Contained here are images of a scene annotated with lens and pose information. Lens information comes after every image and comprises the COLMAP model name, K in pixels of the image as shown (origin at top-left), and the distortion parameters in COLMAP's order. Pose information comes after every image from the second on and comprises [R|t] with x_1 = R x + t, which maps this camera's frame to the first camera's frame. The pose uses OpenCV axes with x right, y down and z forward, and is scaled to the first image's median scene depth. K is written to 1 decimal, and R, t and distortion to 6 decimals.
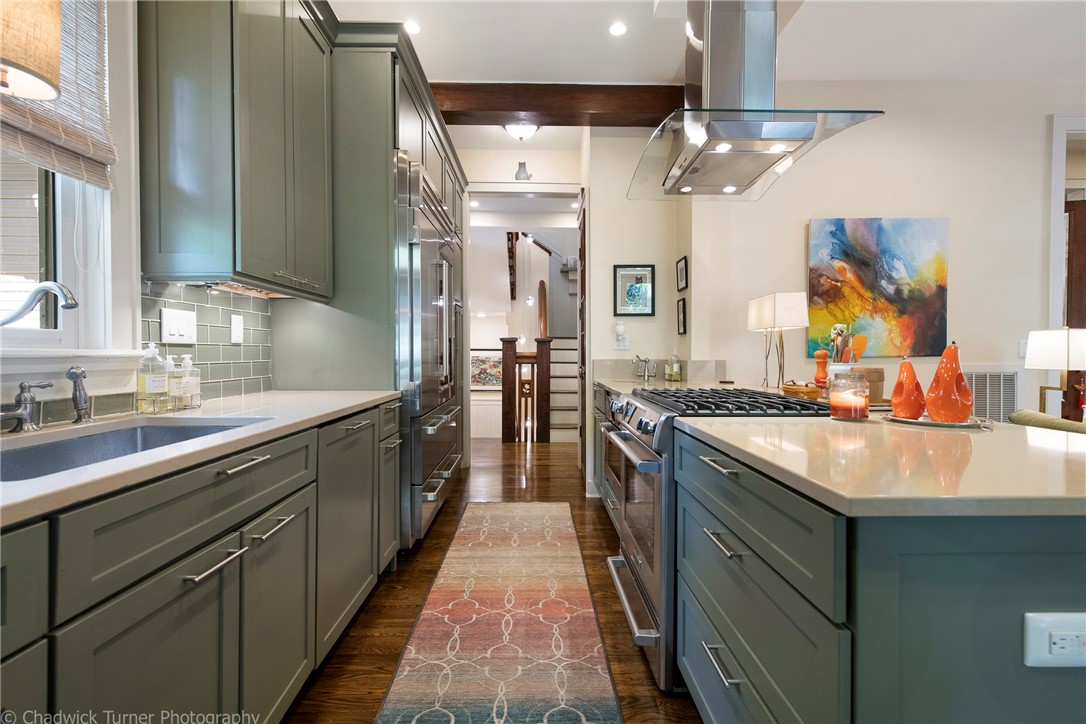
lens RADIAL K [[477.3, 0, 542.9], [0, 477.3, 362.1], [0, 0, 1]] dist [0.000163, 0.000011]
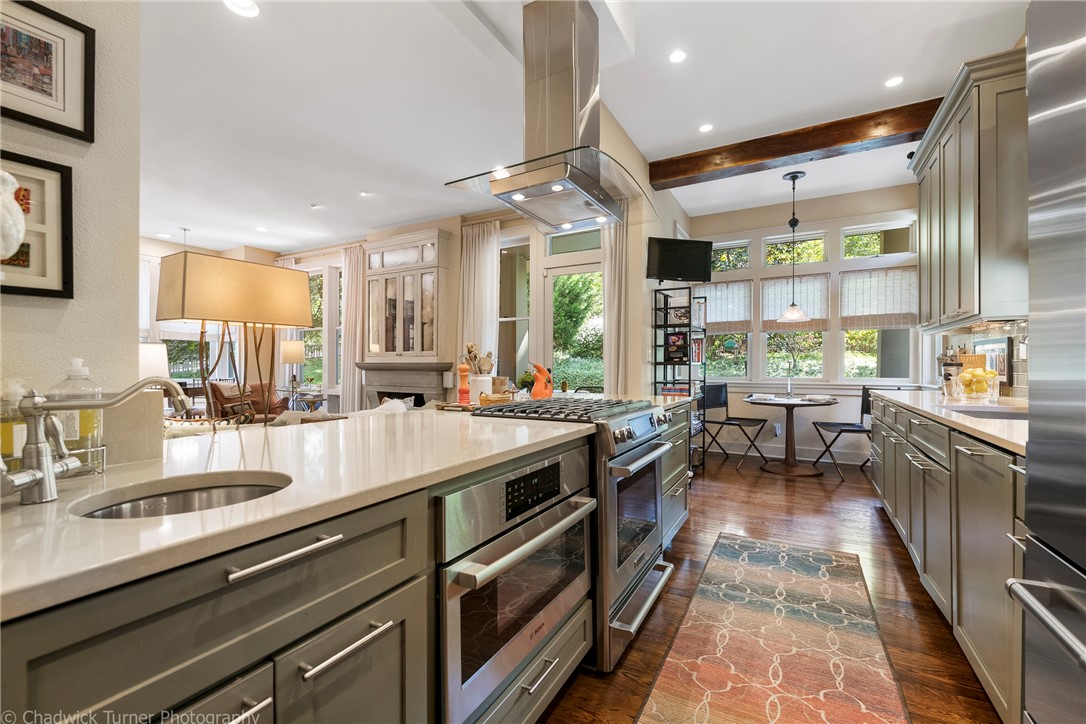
lens RADIAL K [[448.6, 0, 545.2], [0, 448.6, 365.1], [0, 0, 1]] dist [-0.001157, -0.000072]
pose [[-0.862684, -0.004025, 0.505728, -0.129574], [-0.001469, 0.999984, 0.005452, -0.029479], [-0.505741, 0.003960, -0.862676, 2.012650]]
